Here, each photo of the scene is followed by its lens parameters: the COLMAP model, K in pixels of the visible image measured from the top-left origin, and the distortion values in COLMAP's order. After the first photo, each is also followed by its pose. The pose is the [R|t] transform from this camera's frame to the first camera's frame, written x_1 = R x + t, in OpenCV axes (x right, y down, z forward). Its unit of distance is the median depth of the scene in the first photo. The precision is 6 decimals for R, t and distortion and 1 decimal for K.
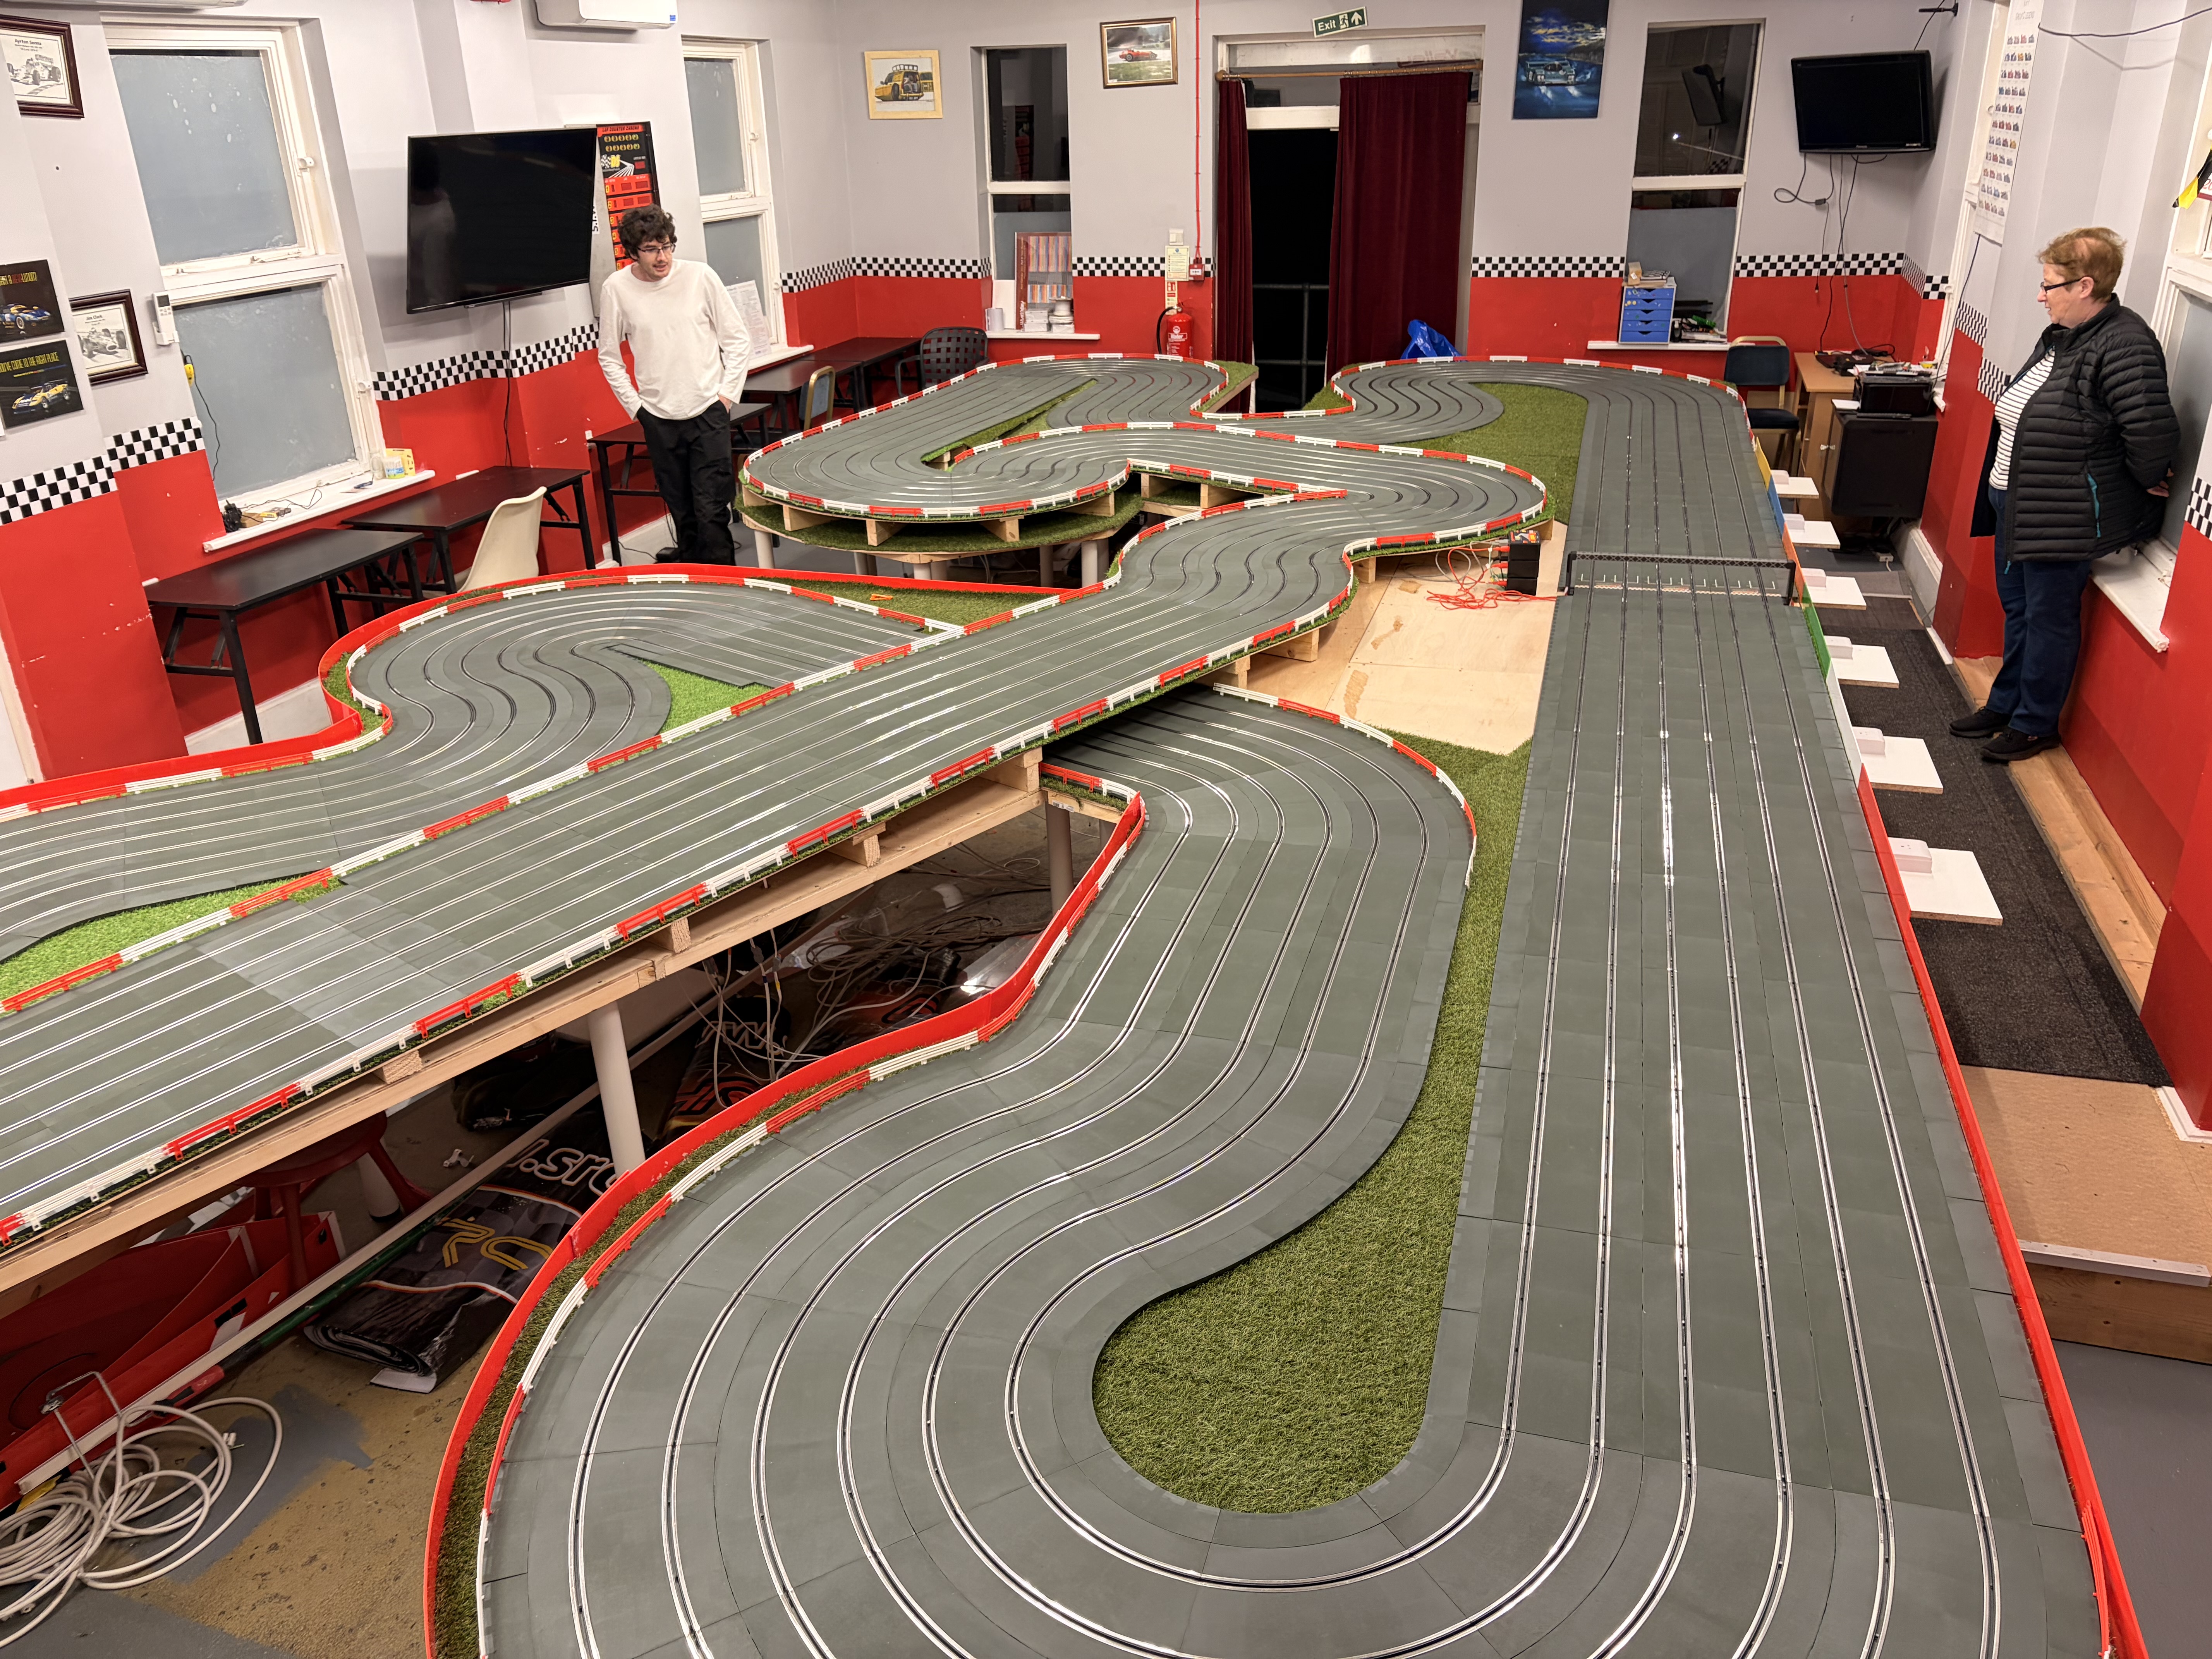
lens RADIAL K [[1691.5, 0, 1095.9], [0, 1691.5, 831.7], [0, 0, 1]] dist [0.033150, -0.030946]
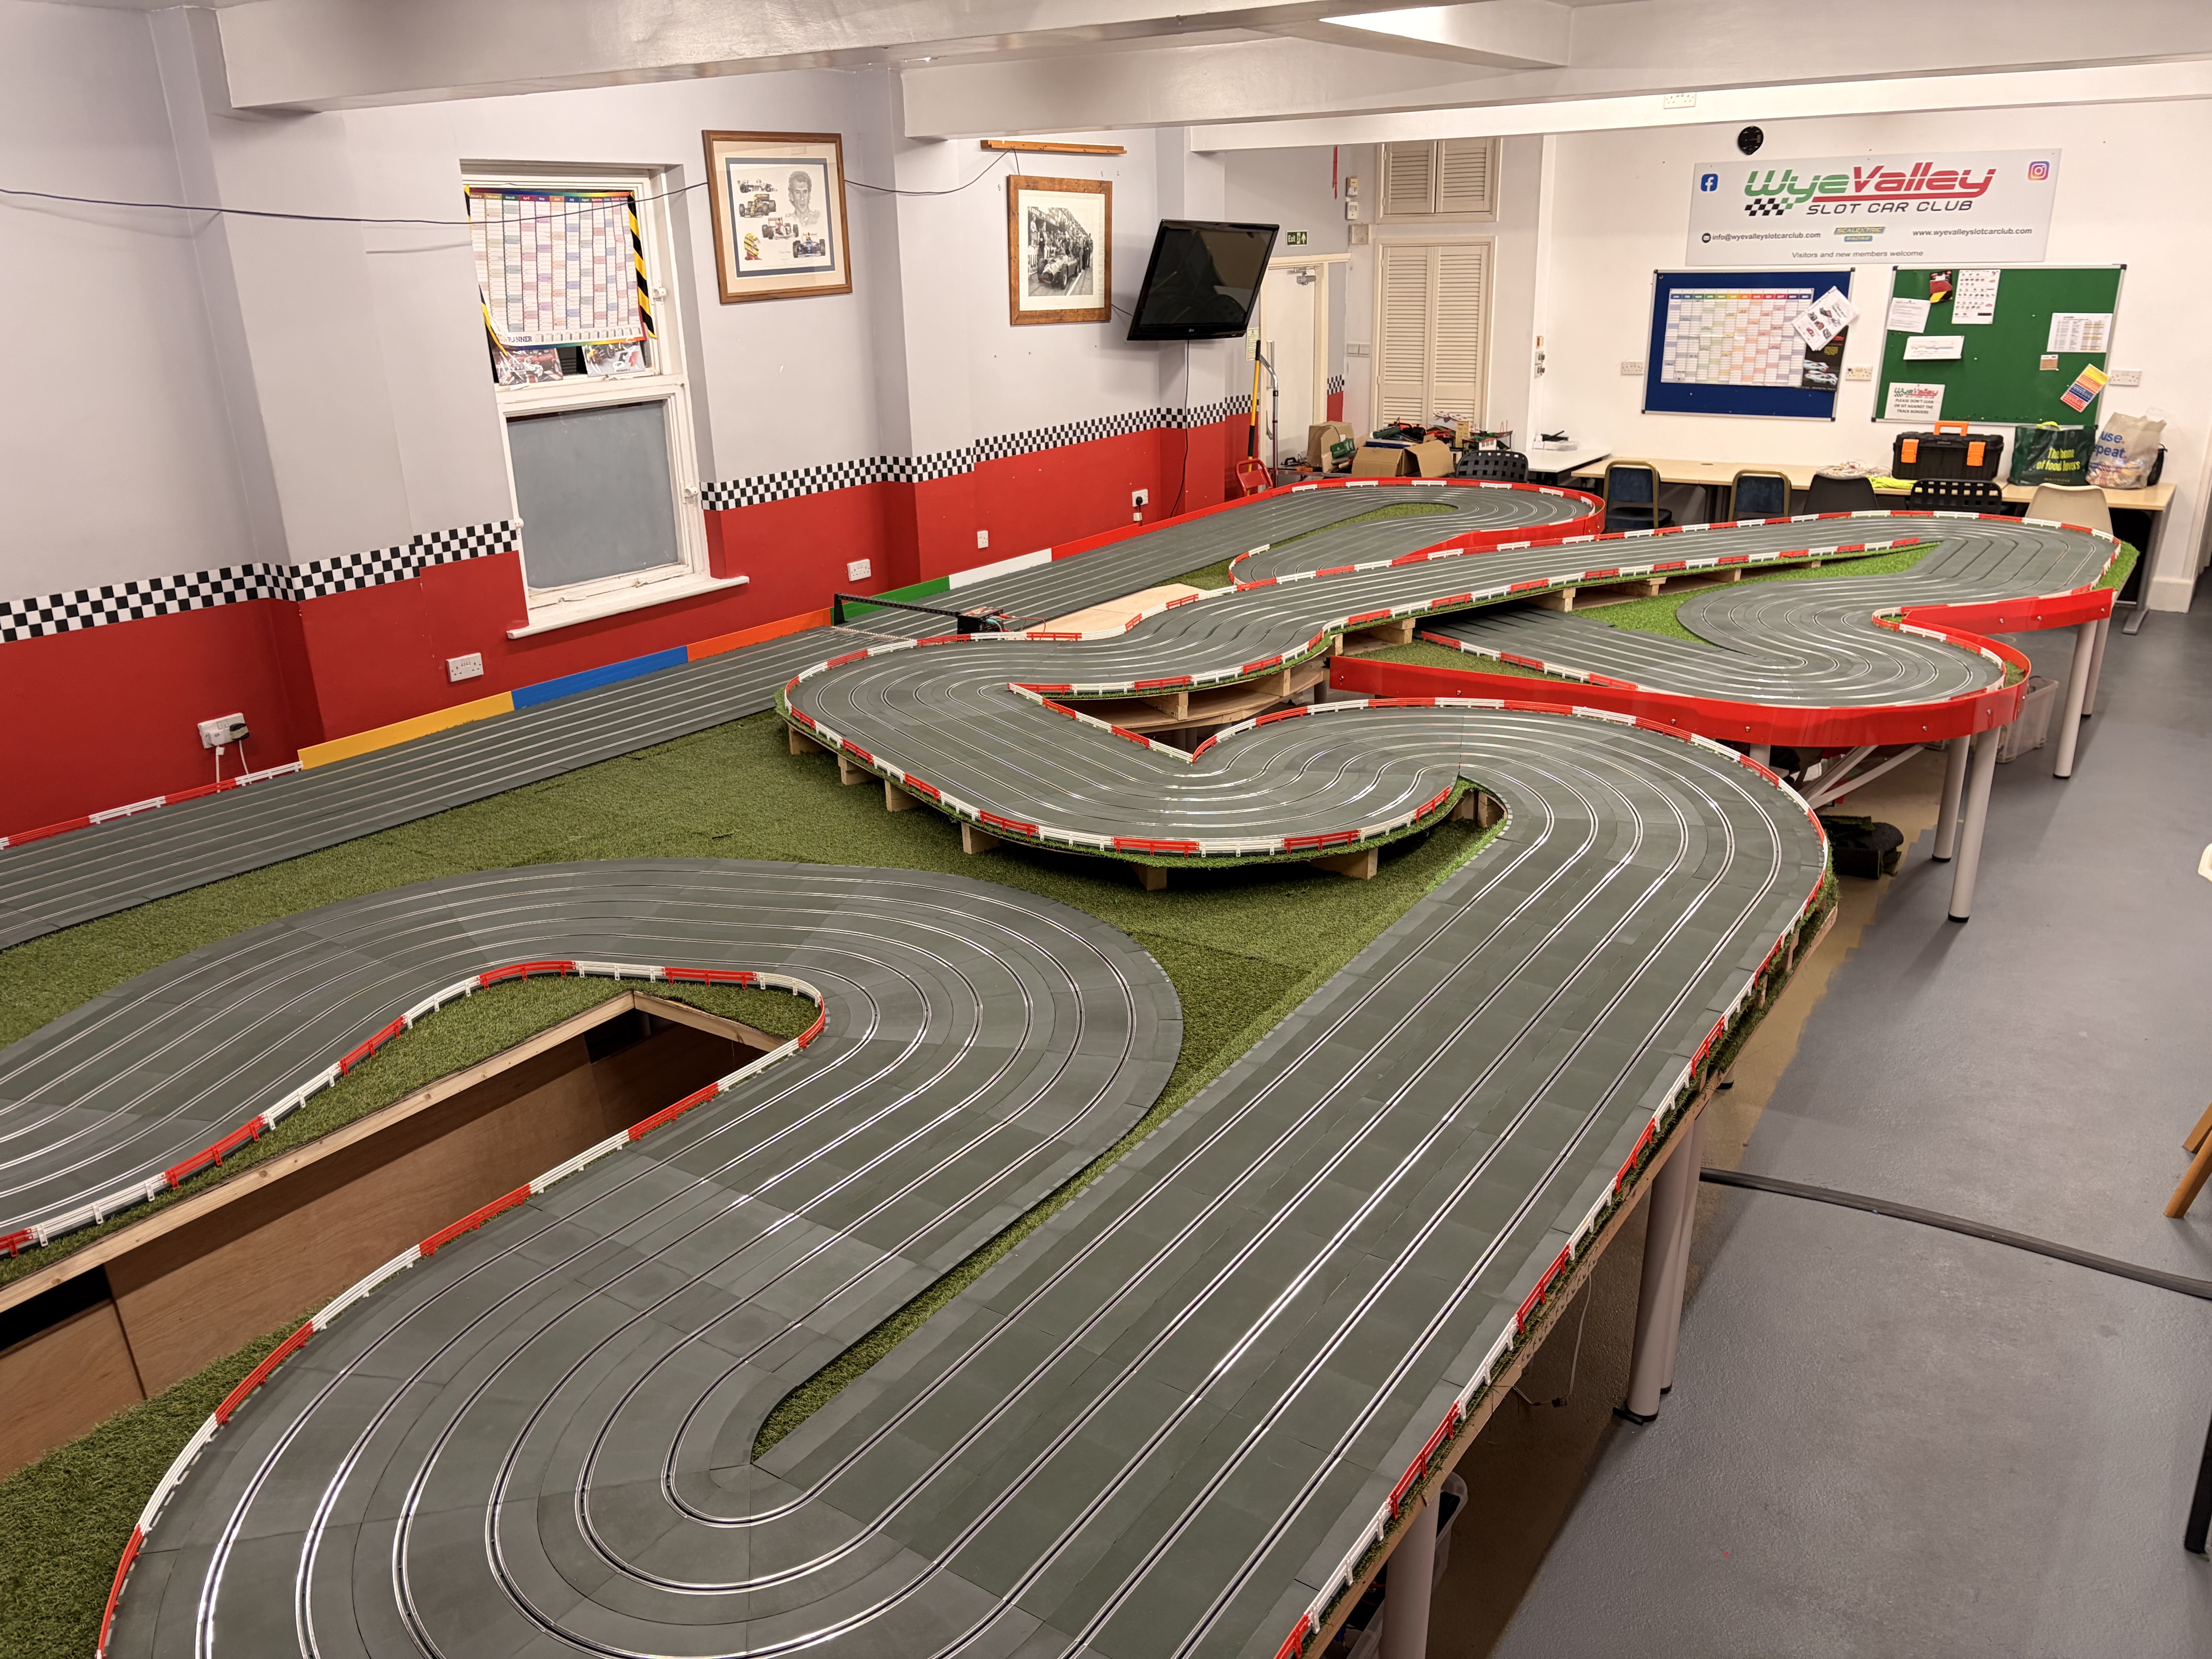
lens RADIAL K [[1691.5, 0, 1102.1], [0, 1691.5, 833.6], [0, 0, 1]] dist [0.033150, -0.030946]
pose [[-0.953188, -0.058075, 0.296748, -0.107344], [0.160819, 0.733707, 0.660160, -0.472030], [-0.256065, 0.676980, -0.690021, 1.085747]]
